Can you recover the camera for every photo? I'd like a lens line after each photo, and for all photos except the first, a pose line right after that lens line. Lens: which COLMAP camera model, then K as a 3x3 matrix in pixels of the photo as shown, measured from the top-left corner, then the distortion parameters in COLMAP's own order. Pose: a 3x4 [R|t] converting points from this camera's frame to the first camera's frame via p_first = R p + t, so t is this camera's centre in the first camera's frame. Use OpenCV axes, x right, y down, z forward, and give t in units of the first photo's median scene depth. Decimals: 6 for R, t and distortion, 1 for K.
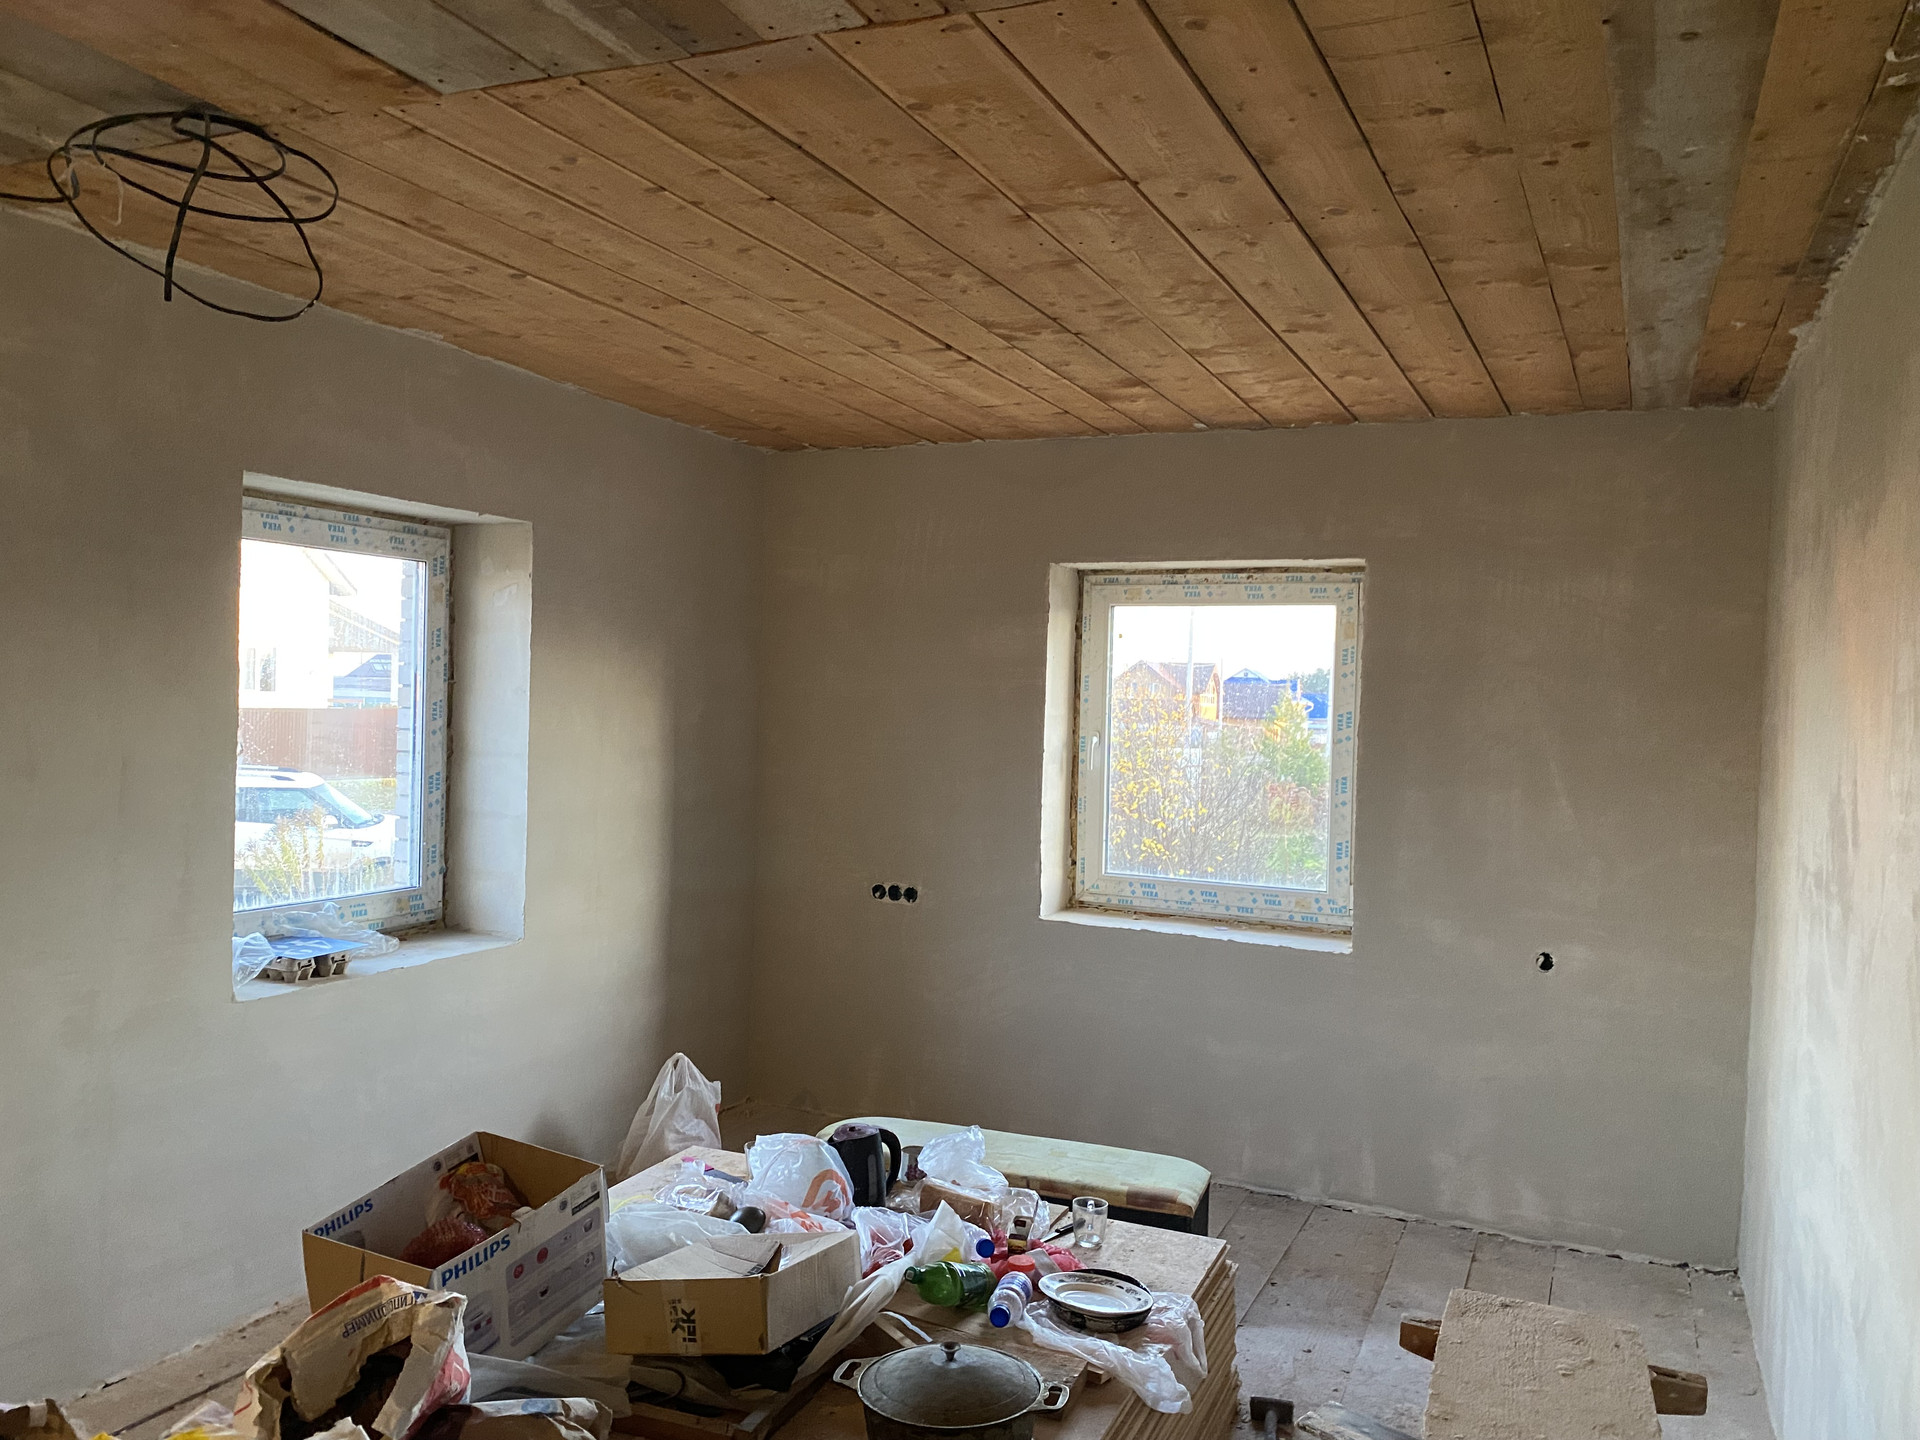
lens RADIAL K [[1474.0, 0, 960.6], [0, 1474.0, 705.5], [0, 0, 1]] dist [0.034767, -0.040241]
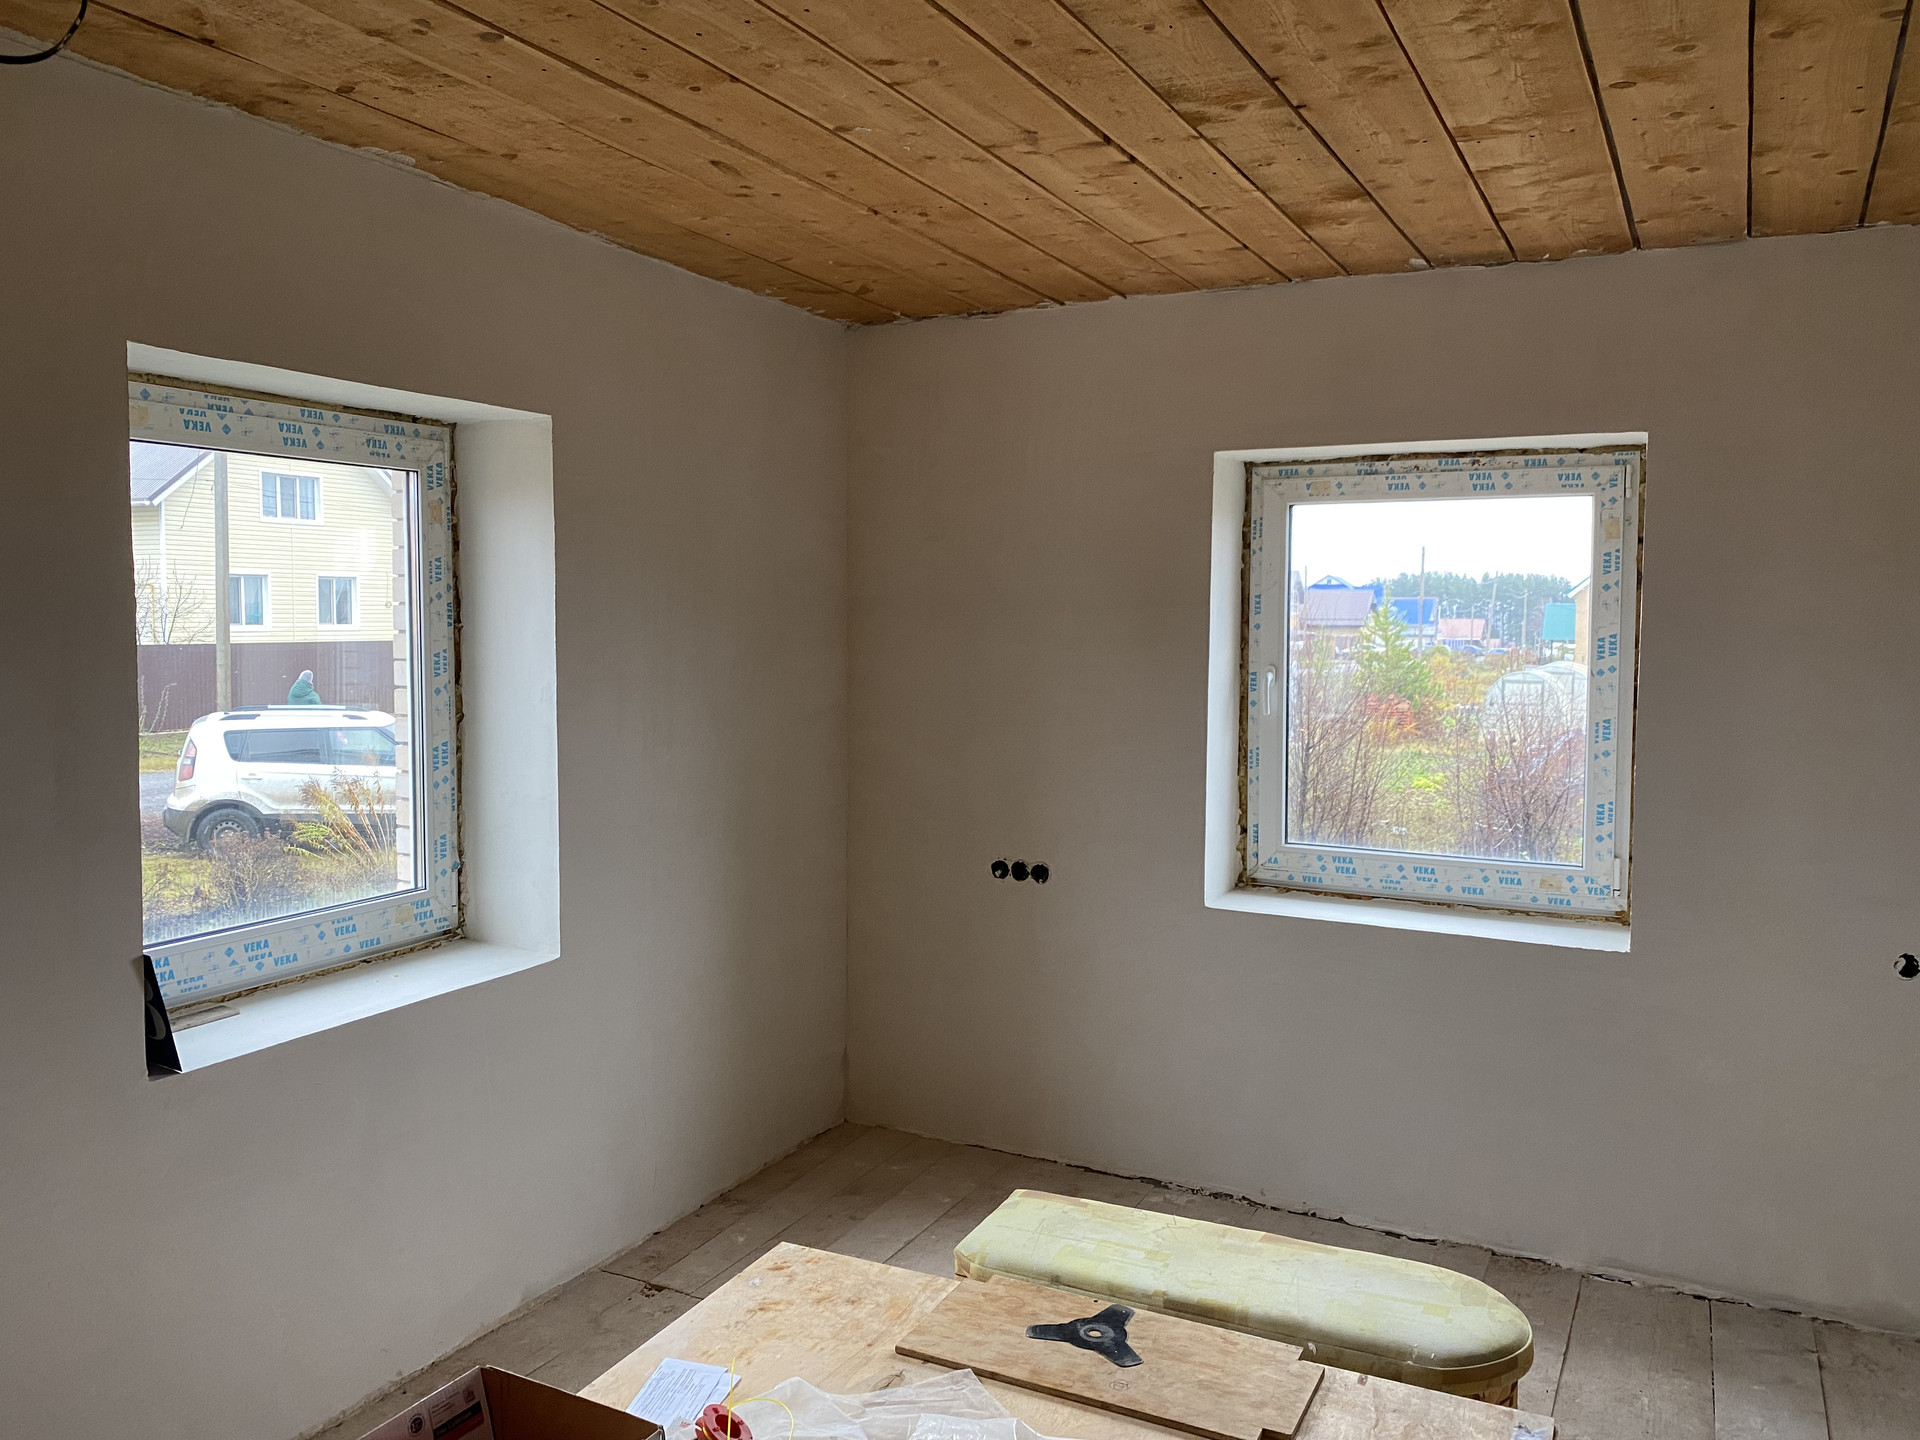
lens RADIAL K [[1474.0, 0, 943.0], [0, 1474.0, 690.1], [0, 0, 1]] dist [0.034767, -0.040241]
pose [[0.997877, -0.020895, -0.061690, -0.041868], [0.023806, 0.998619, 0.046826, -0.012586], [0.060627, -0.048195, 0.996996, 0.237940]]
